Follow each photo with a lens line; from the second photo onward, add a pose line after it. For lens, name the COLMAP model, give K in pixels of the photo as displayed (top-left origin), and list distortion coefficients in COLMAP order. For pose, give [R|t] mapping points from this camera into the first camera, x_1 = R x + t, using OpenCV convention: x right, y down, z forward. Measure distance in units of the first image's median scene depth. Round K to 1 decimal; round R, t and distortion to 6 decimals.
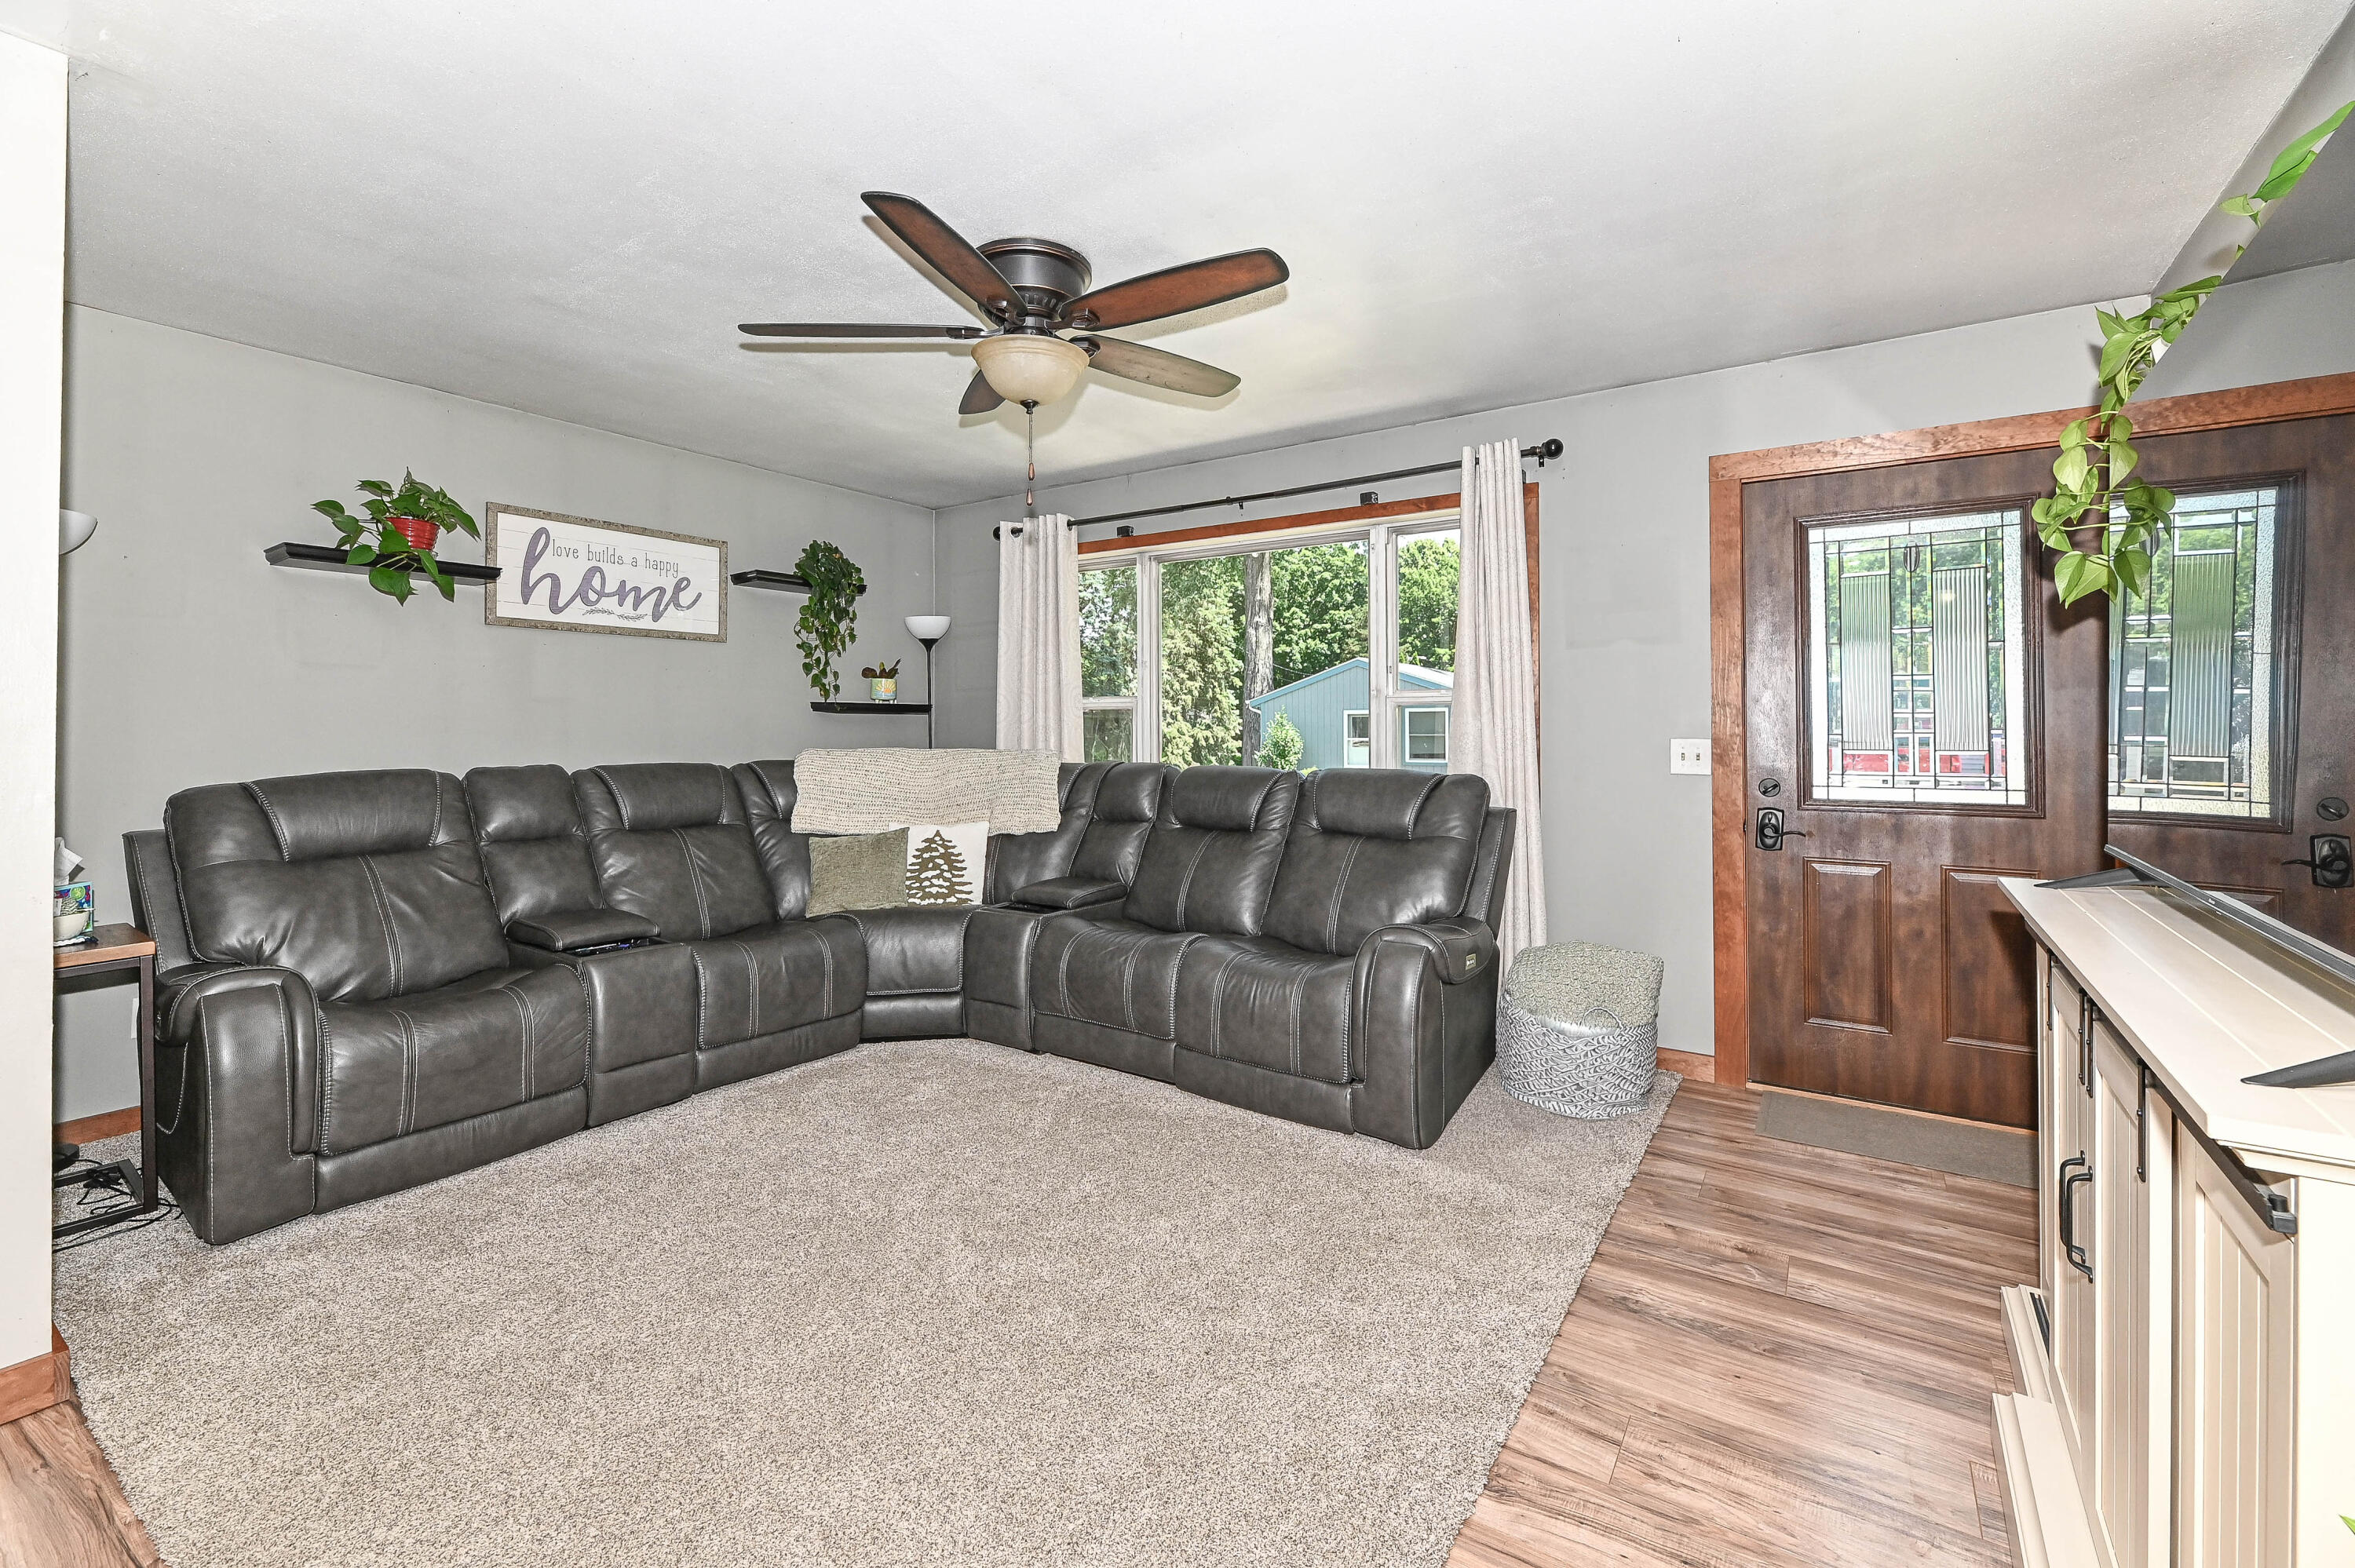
lens RADIAL K [[1012.5, 0, 1181.2], [0, 1012.5, 730.5], [0, 0, 1]] dist [0.002331, -0.003731]
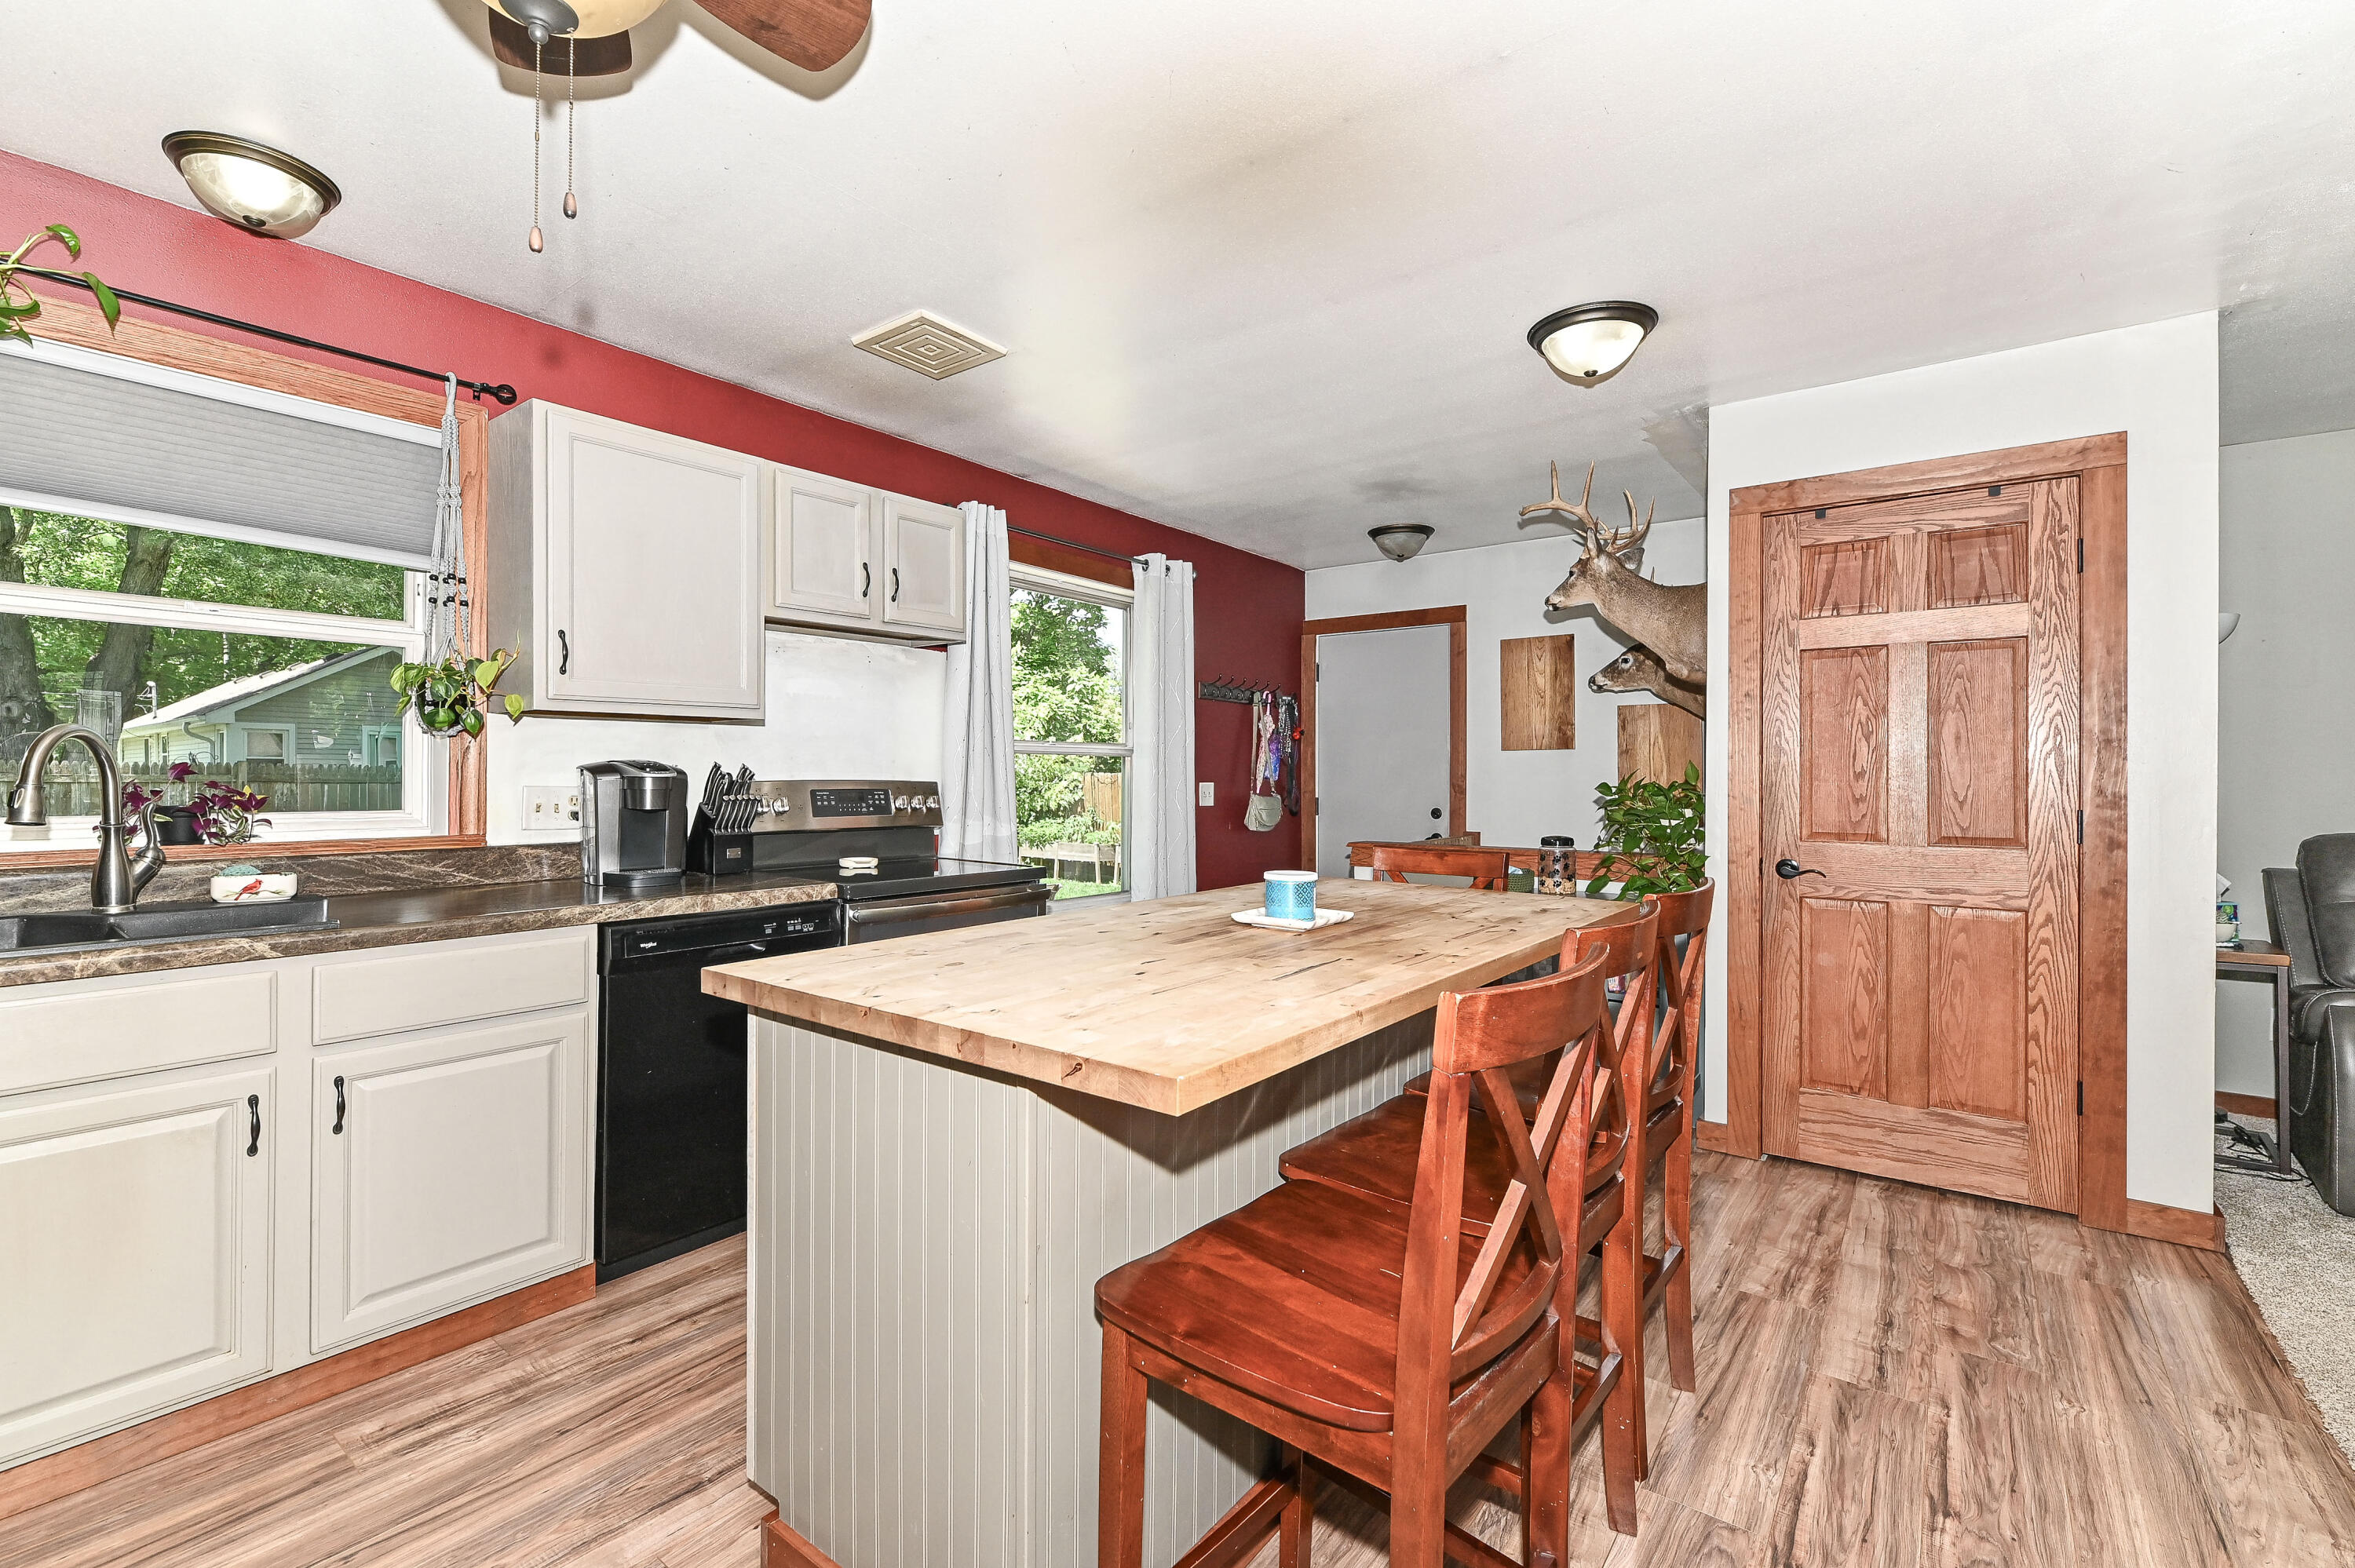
lens RADIAL K [[1017.0, 0, 1178.7], [0, 1017.0, 777.7], [0, 0, 1]] dist [-0.001738, -0.000818]
pose [[-0.054021, 0.000767, -0.998540, 0.319680], [0.002741, 0.999996, 0.000620, -0.017543], [0.998536, -0.002704, -0.054023, -0.312490]]
